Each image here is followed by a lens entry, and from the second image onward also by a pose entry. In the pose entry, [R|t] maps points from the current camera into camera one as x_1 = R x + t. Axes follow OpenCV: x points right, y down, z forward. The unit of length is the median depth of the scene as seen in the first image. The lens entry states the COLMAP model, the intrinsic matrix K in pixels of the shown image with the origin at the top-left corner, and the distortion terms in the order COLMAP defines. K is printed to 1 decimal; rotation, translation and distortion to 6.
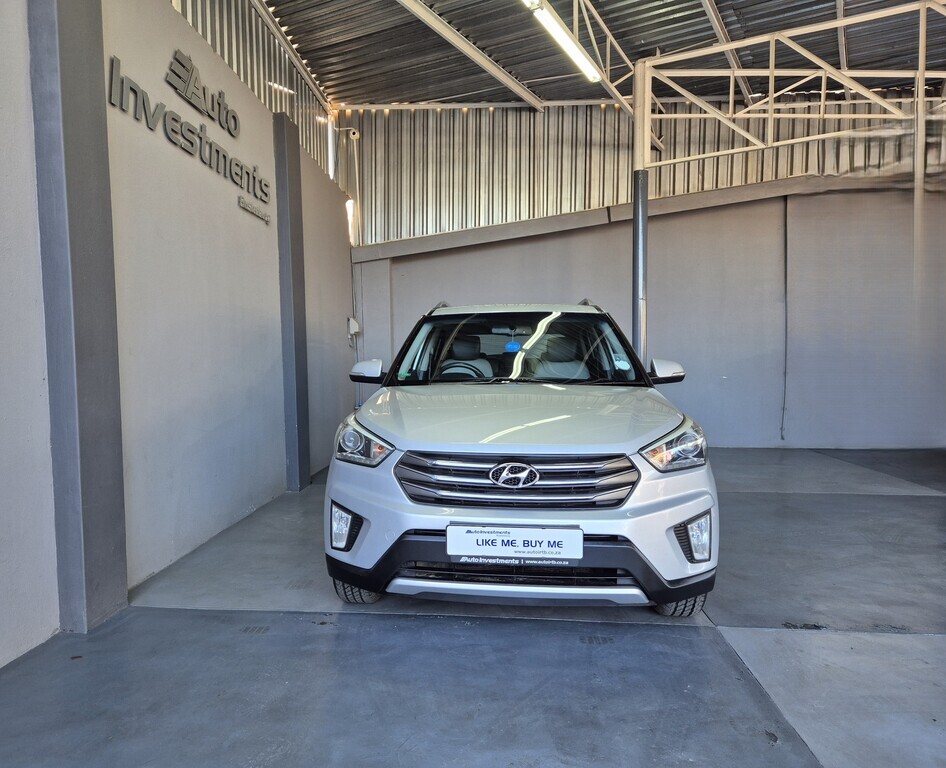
lens RADIAL K [[675.9, 0, 438.3], [0, 675.9, 382.0], [0, 0, 1]] dist [0.020613, -0.013344]
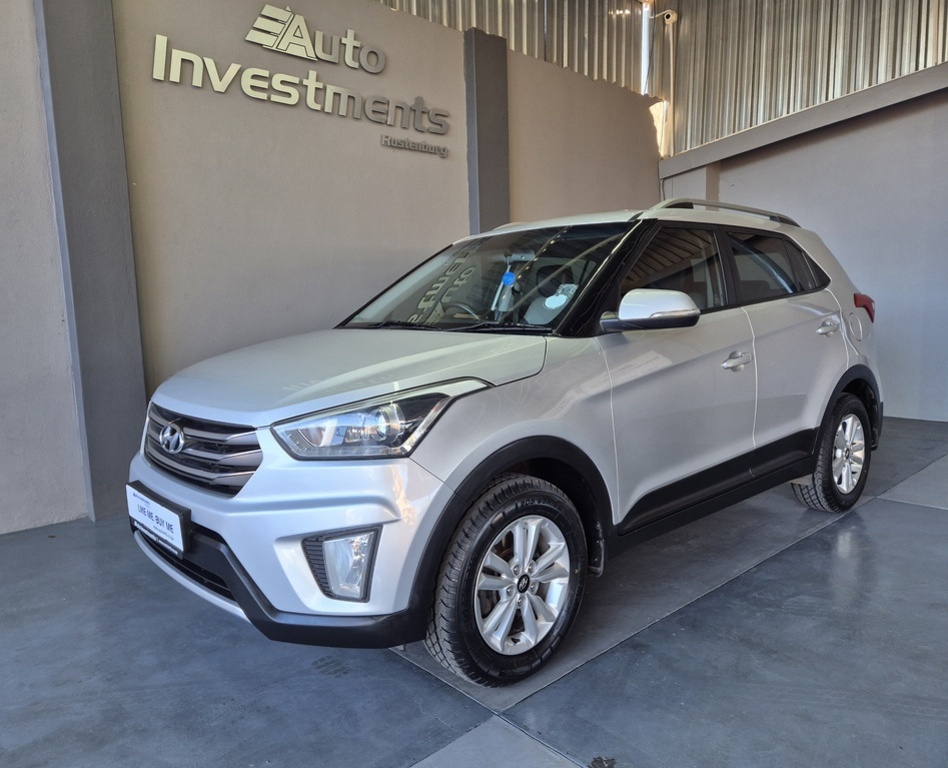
lens RADIAL K [[699.8, 0, 443.2], [0, 699.8, 375.6], [0, 0, 1]] dist [0.035921, -0.027266]
pose [[0.726391, 0.048538, -0.685566, 0.533394], [0.004786, 0.997122, 0.075667, -0.004128], [0.687265, -0.058245, 0.724068, 0.331529]]
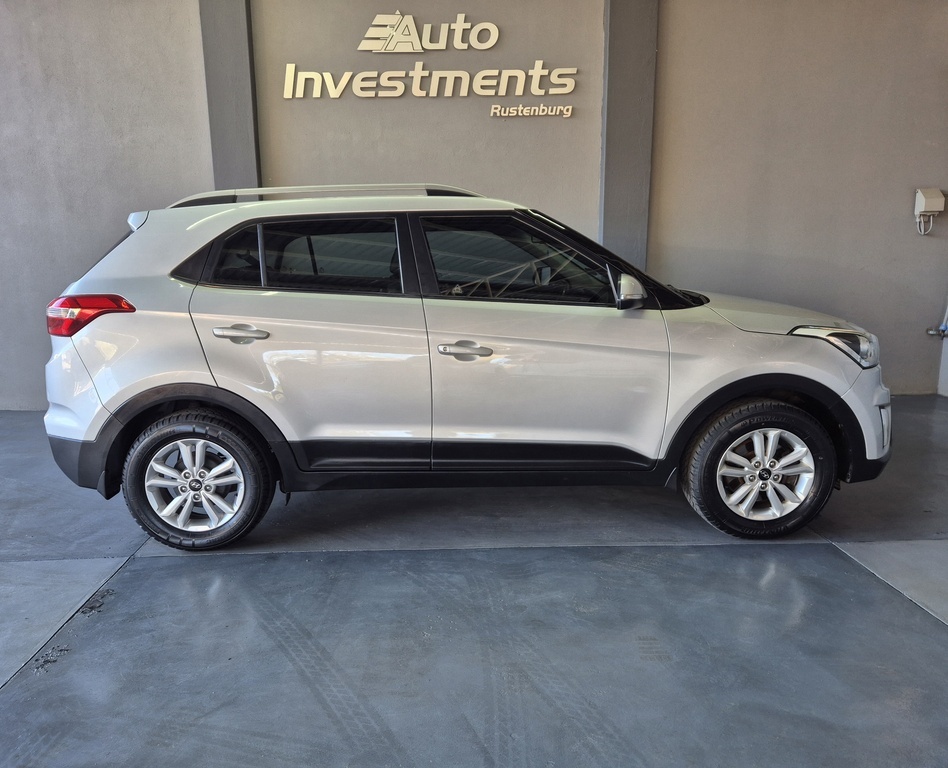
lens RADIAL K [[718.2, 0, 465.7], [0, 718.2, 381.0], [0, 0, 1]] dist [0.031383, -0.018717]
pose [[0.093659, 0.176219, -0.979885, 0.963203], [-0.016874, 0.984351, 0.175410, -0.057705], [0.995461, 0.000106, 0.095167, 0.937728]]
